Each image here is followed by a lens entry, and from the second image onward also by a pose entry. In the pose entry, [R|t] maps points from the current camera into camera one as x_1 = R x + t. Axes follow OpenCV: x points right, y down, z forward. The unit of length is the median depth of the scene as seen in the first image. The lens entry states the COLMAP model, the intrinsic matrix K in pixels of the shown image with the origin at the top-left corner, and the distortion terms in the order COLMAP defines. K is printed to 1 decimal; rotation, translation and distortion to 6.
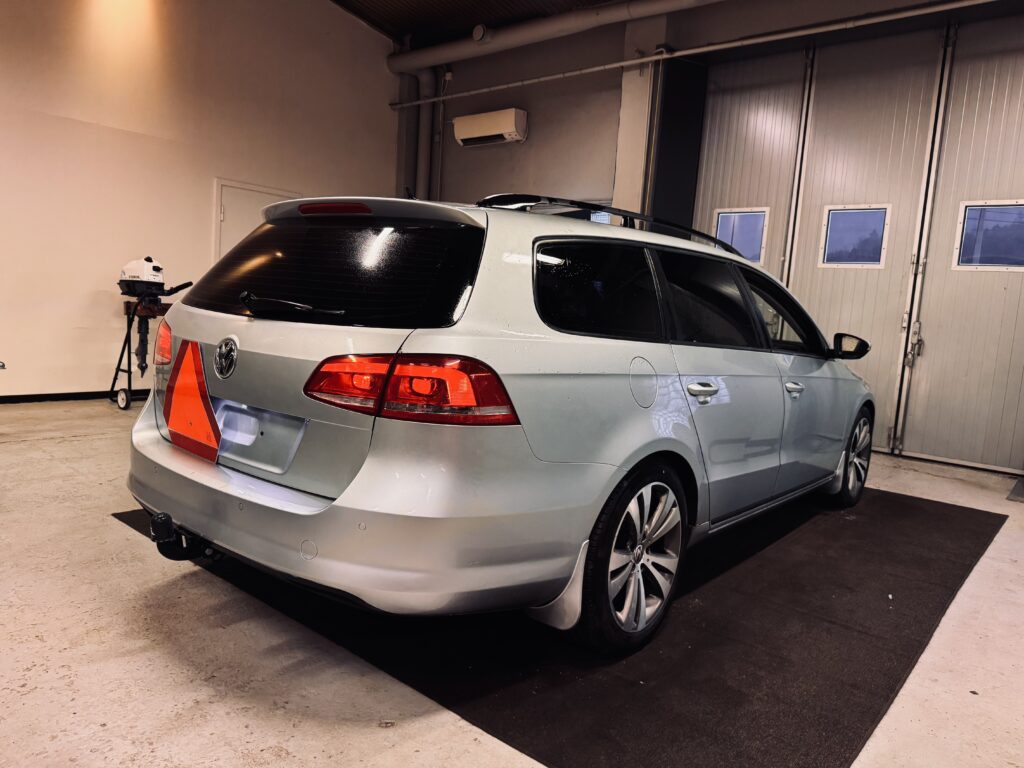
lens RADIAL K [[720.3, 0, 512.0], [0, 720.3, 384.0], [0, 0, 1]] dist [0.007532, -0.001144]
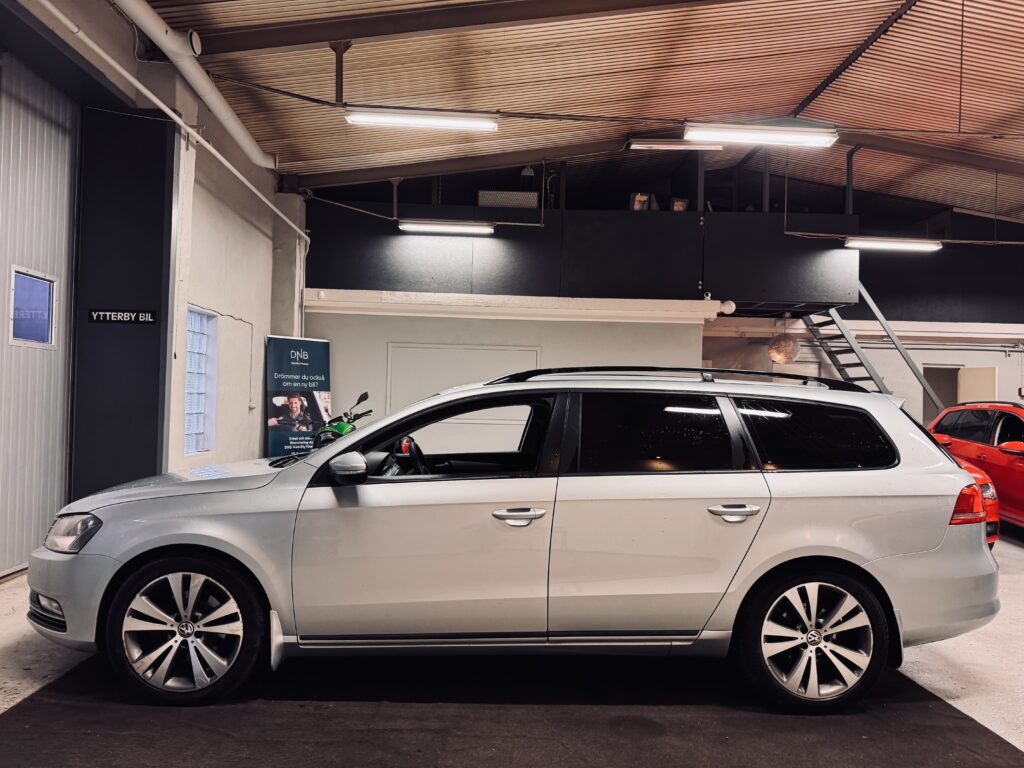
lens RADIAL K [[704.9, 0, 513.8], [0, 704.9, 406.5], [0, 0, 1]] dist [0.004600, -0.003220]
pose [[-0.661993, -0.086891, 0.744456, -0.871407], [0.010545, 0.992079, 0.125170, -0.412554], [-0.749436, 0.090712, -0.655833, 2.505658]]
